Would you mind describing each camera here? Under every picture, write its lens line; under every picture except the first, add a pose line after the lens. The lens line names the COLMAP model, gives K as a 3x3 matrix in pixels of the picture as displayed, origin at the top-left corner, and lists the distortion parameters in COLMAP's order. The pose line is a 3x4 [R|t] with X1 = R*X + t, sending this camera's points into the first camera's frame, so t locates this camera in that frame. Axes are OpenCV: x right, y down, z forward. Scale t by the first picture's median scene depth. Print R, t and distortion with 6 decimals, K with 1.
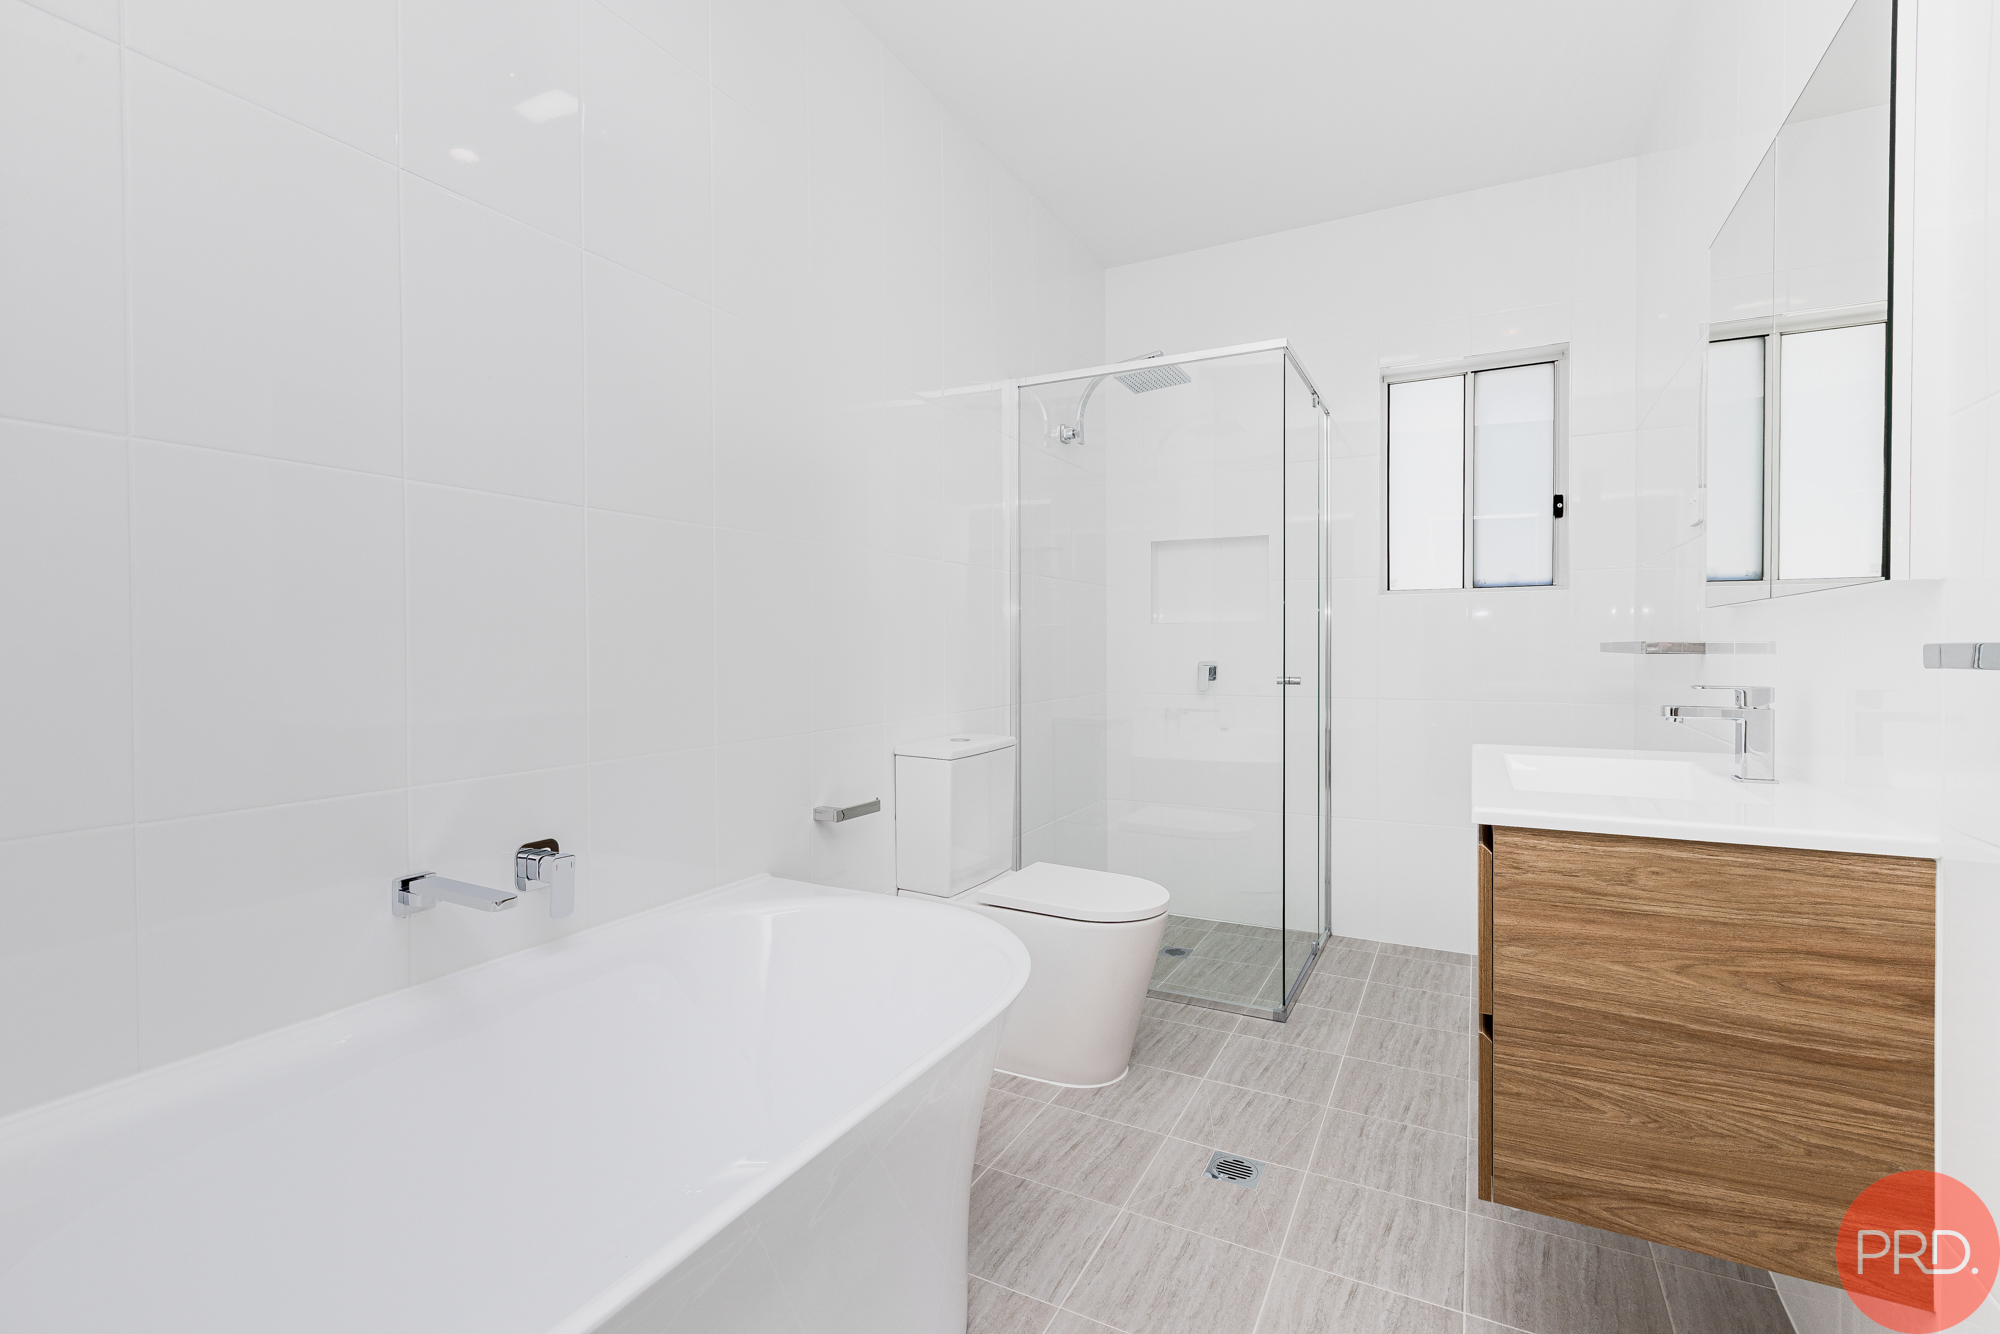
lens RADIAL K [[916.6, 0, 995.5], [0, 916.6, 659.2], [0, 0, 1]] dist [-0.004100, -0.001591]
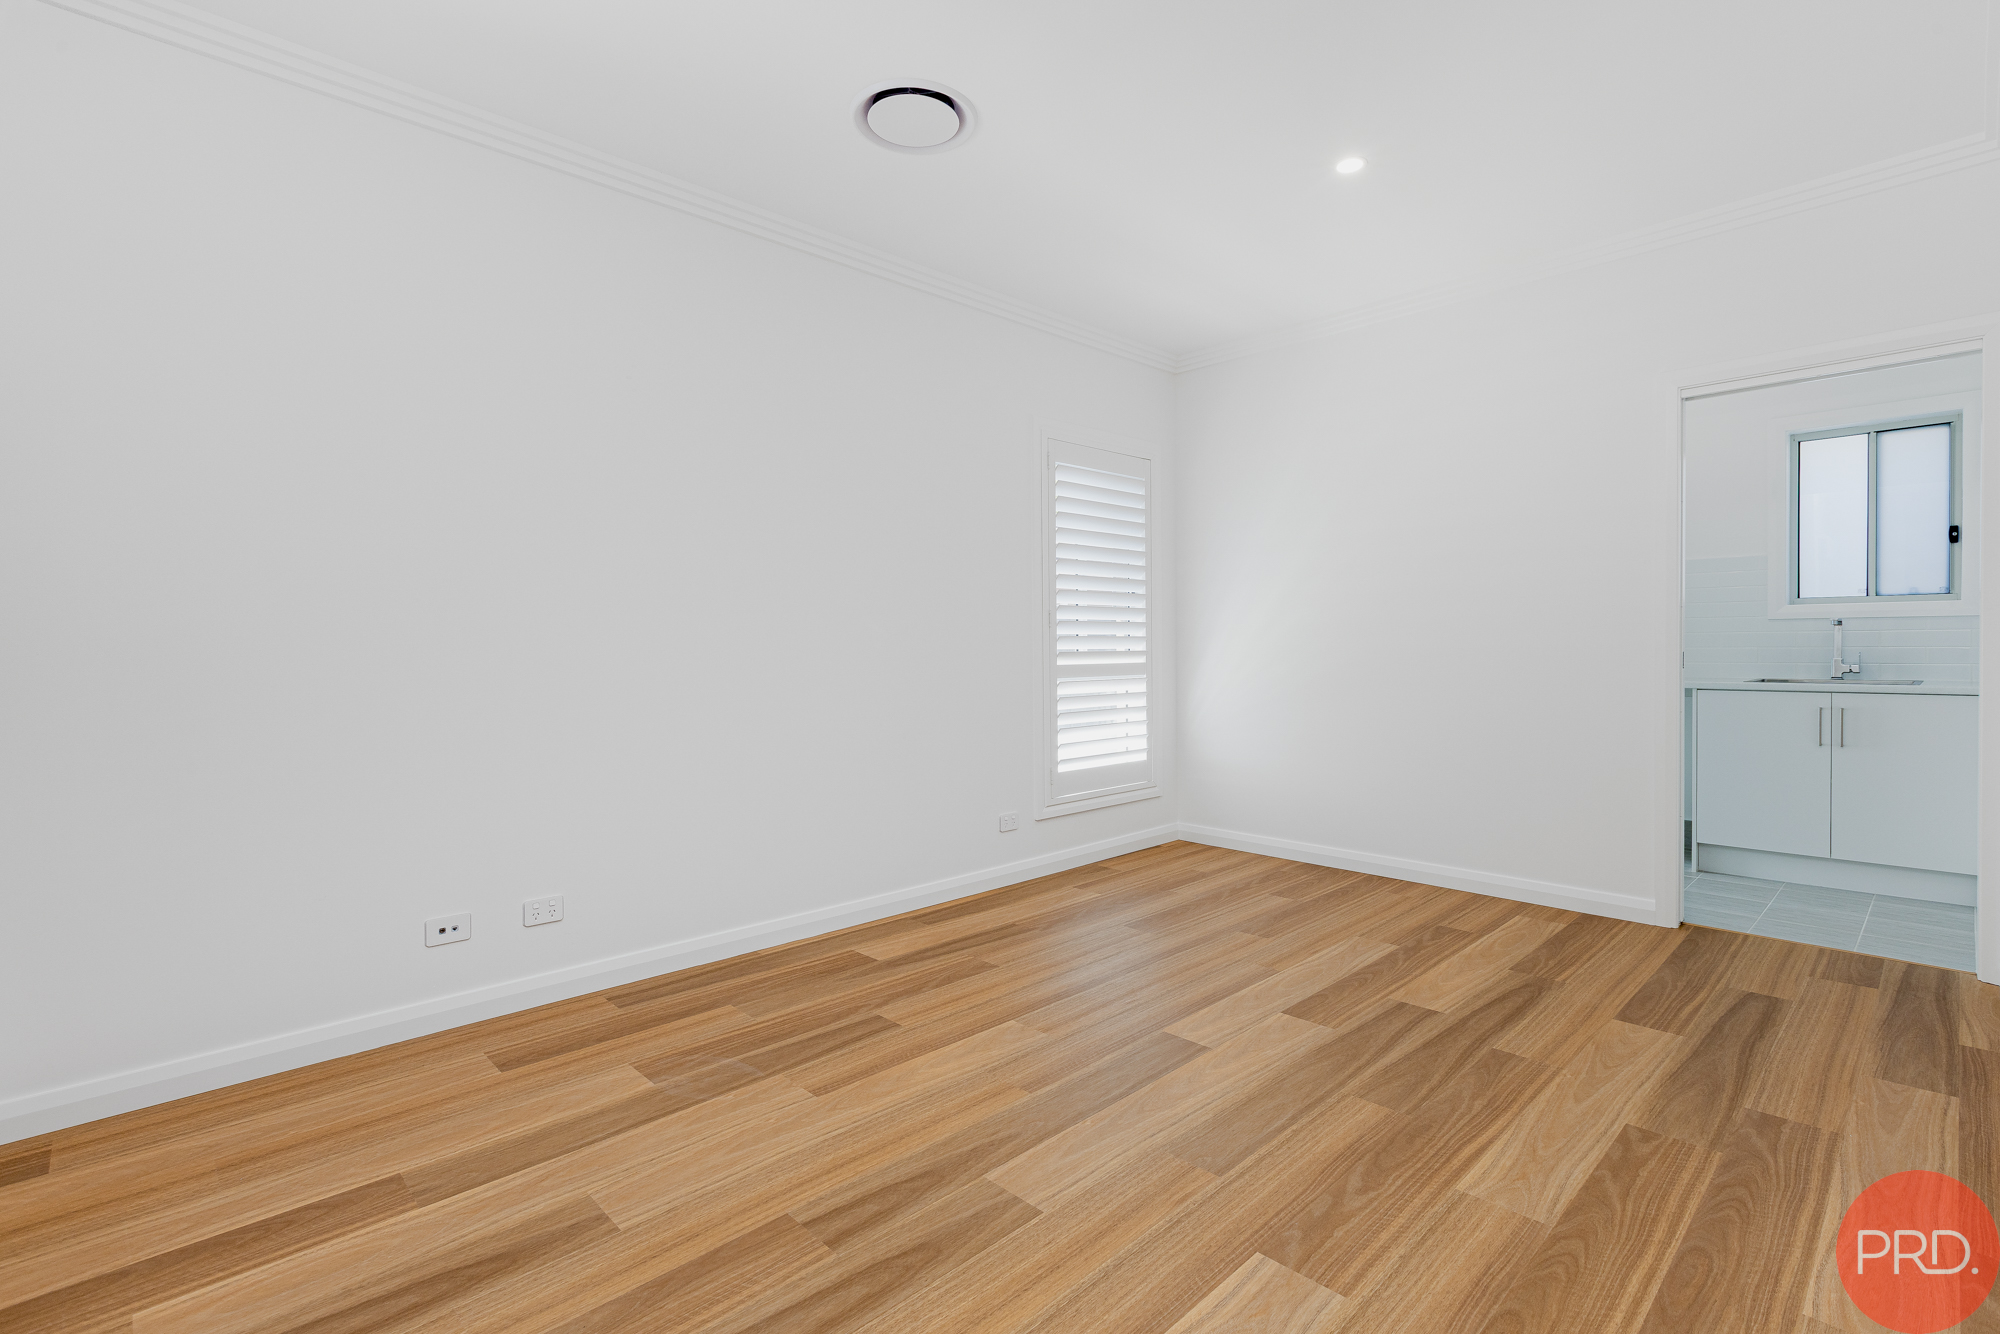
lens RADIAL K [[916.6, 0, 1001.9], [0, 916.6, 658.5], [0, 0, 1]] dist [-0.004100, -0.001591]
pose [[0.951564, 0.006662, -0.307378, -0.271839], [-0.009396, 0.999928, -0.007416, 0.032239], [0.307306, 0.009945, 0.951559, -0.638251]]
